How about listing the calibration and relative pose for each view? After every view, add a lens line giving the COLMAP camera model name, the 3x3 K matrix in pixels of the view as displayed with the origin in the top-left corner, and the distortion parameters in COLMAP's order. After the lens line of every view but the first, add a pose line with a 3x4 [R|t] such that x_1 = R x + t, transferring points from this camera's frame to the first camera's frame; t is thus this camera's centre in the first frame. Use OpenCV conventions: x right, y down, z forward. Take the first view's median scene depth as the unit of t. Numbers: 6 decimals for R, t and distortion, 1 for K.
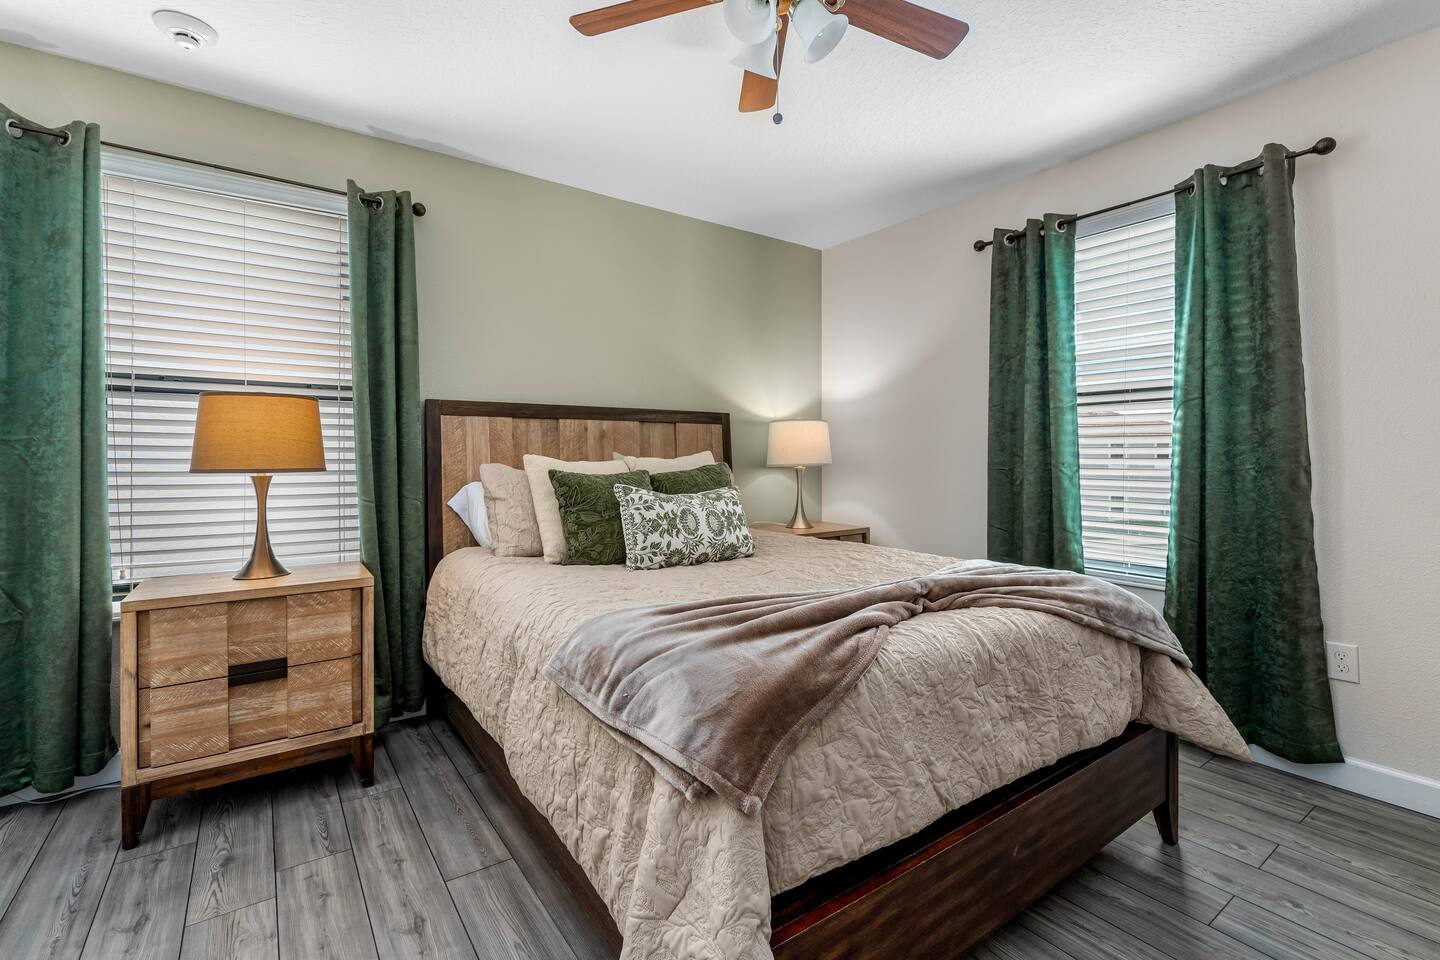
lens RADIAL K [[649.0, 0, 716.8], [0, 649.0, 467.5], [0, 0, 1]] dist [-0.001126, 0.000257]
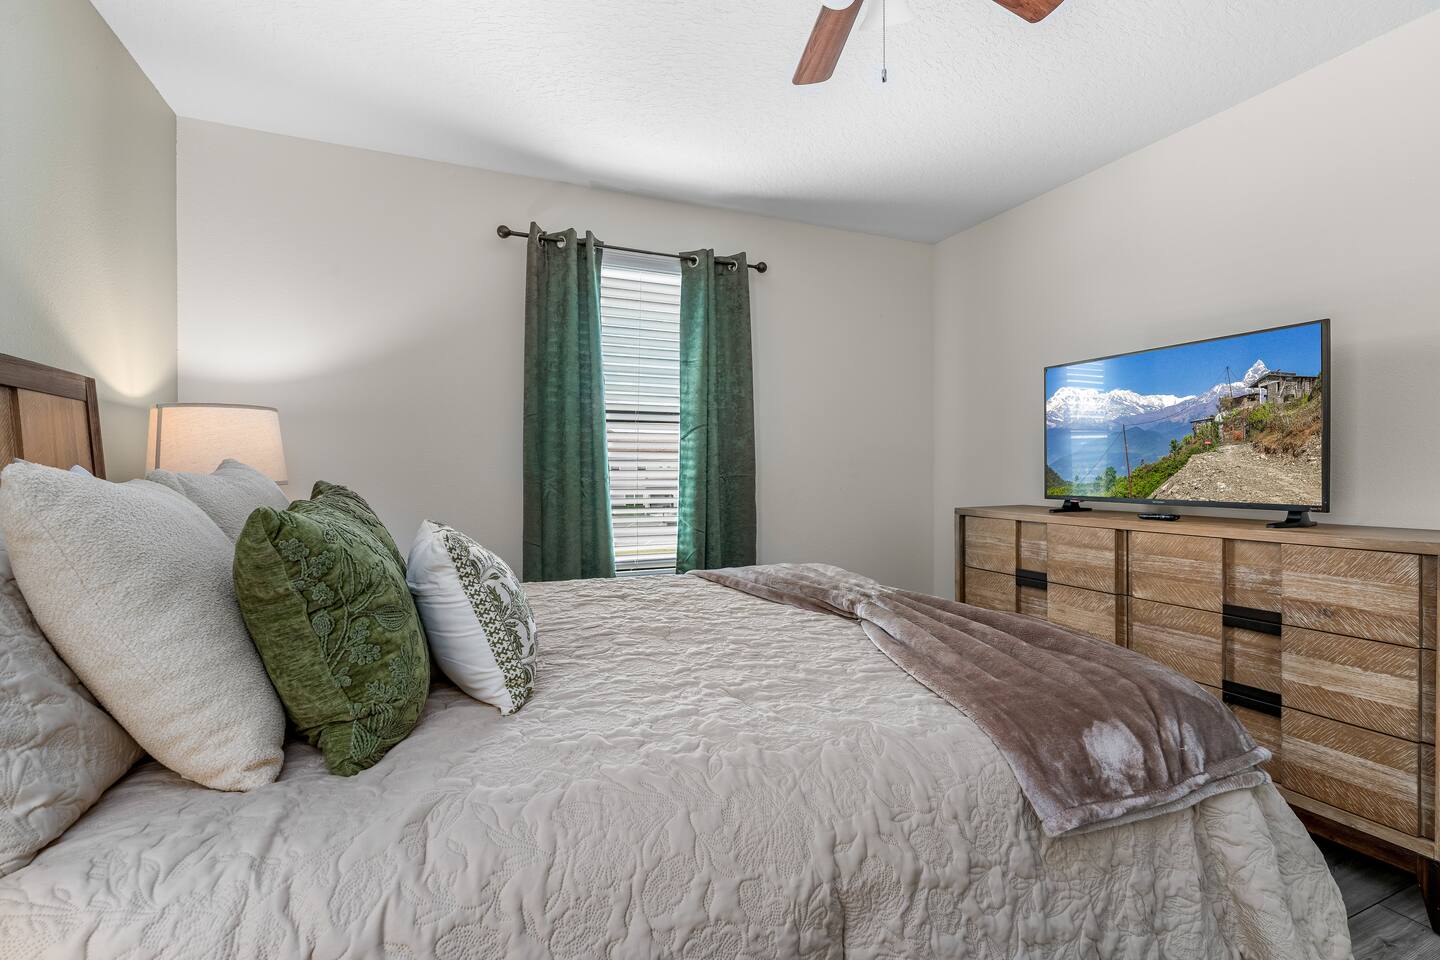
lens RADIAL K [[649.0, 0, 716.7], [0, 649.0, 475.7], [0, 0, 1]] dist [-0.001126, 0.000257]
pose [[0.214117, -0.008783, 0.976769, -0.498950], [0.017935, 0.999826, 0.005059, -0.009021], [-0.976643, 0.016435, 0.214237, 0.658241]]
